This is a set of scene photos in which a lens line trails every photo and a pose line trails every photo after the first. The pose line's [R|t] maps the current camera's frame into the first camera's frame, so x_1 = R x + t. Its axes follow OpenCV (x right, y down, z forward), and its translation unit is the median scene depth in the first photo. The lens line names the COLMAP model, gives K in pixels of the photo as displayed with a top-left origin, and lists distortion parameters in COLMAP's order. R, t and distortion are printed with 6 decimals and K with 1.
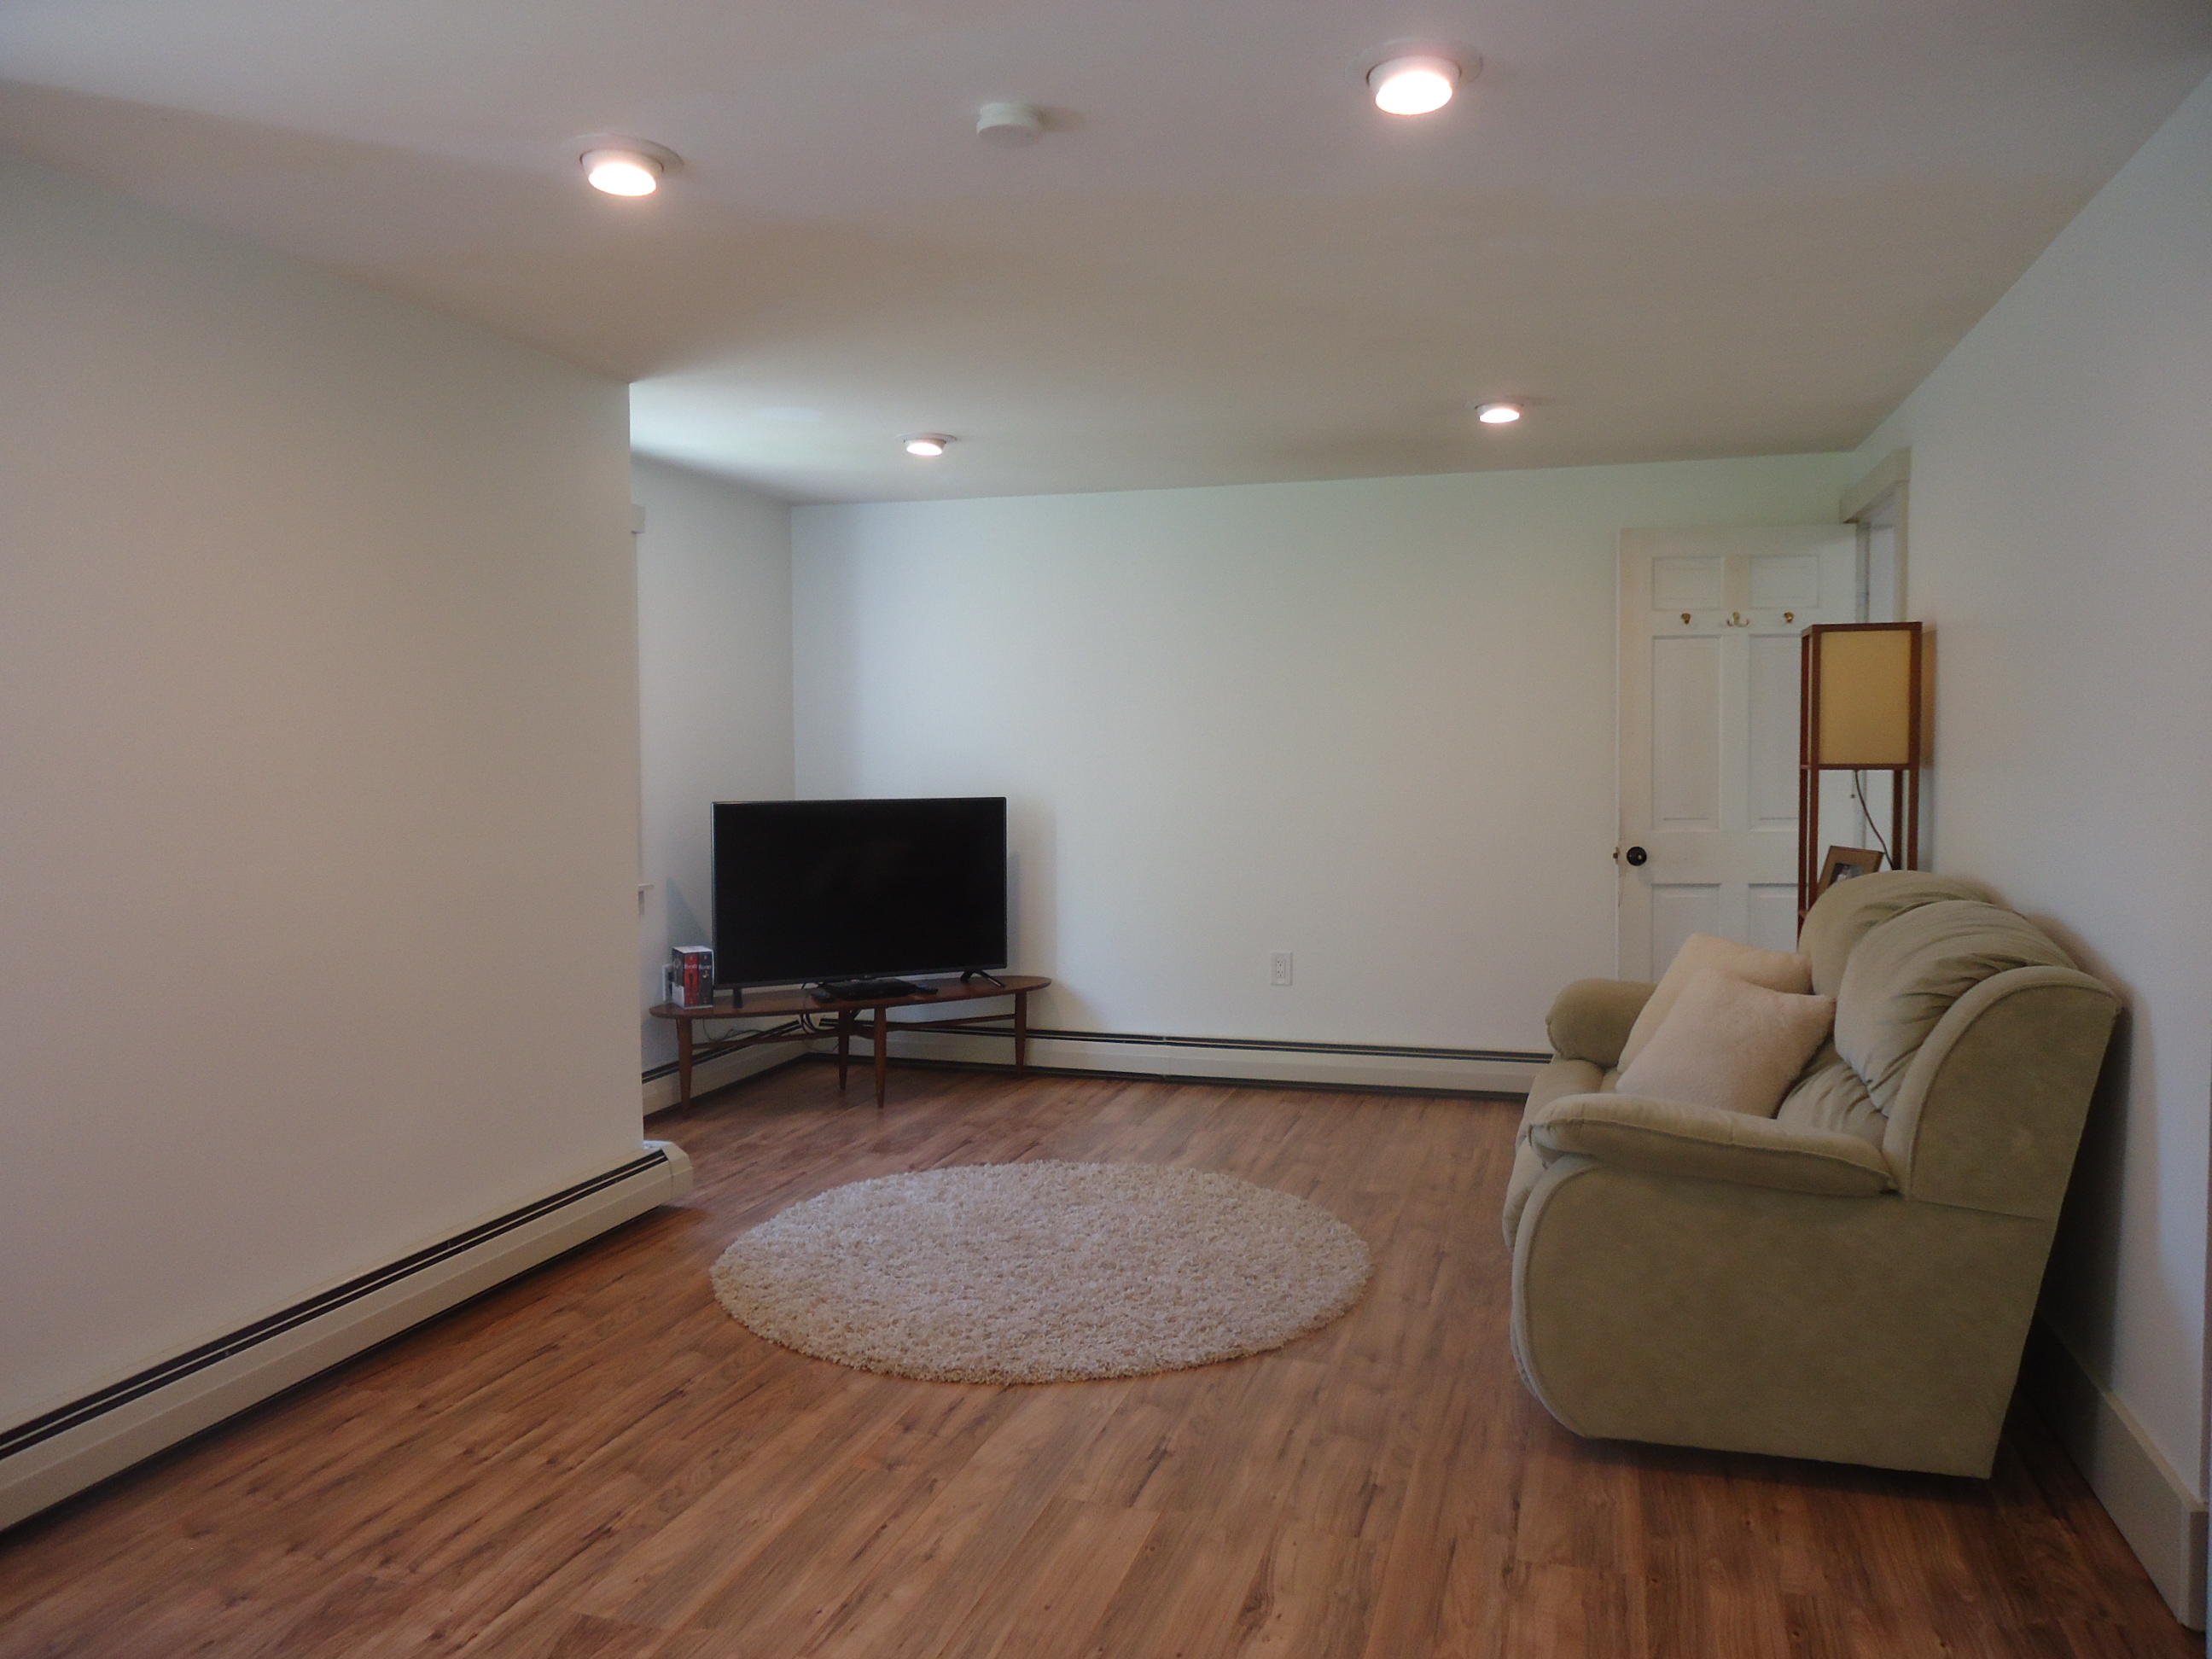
lens RADIAL K [[1590.7, 0, 1106.9], [0, 1590.7, 836.0], [0, 0, 1]] dist [-0.011767, 0.001603]
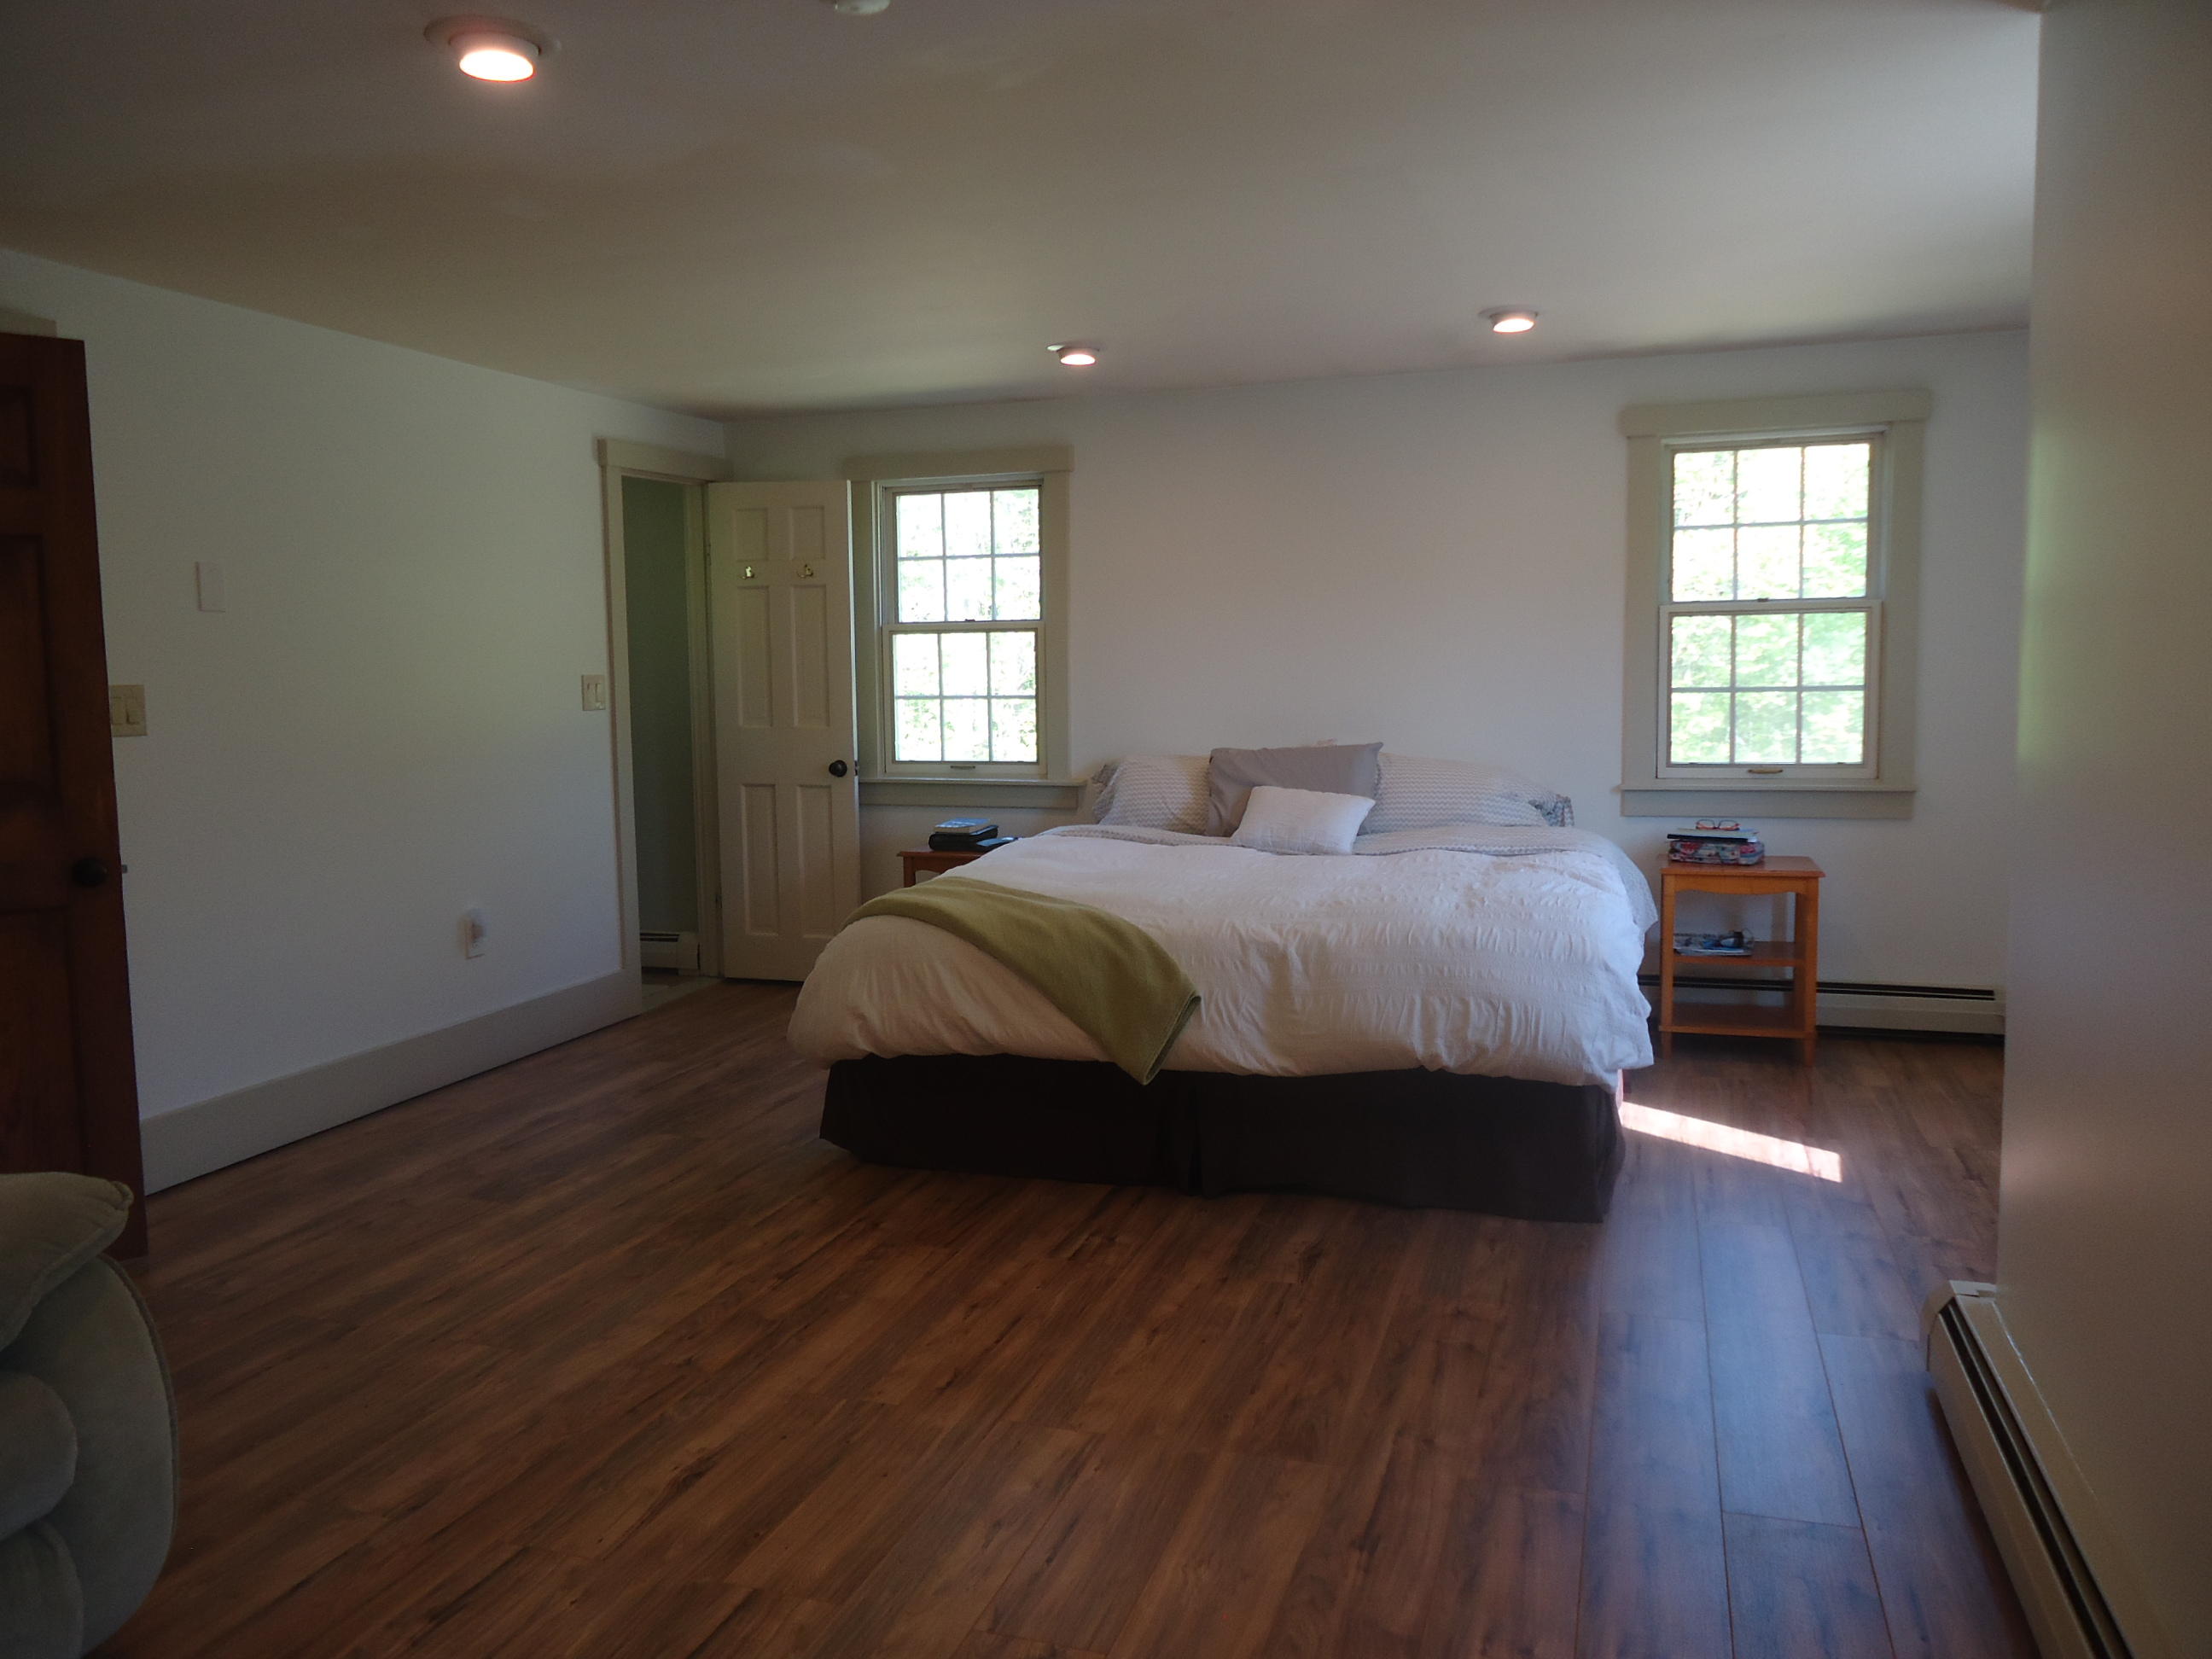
lens RADIAL K [[1590.7, 0, 1106.9], [0, 1590.7, 825.7], [0, 0, 1]] dist [-0.011767, 0.001603]
pose [[-0.999410, 0.017532, 0.029535, -0.109676], [0.021839, 0.988067, 0.152467, -0.050989], [-0.026509, 0.153022, -0.987867, 0.961964]]
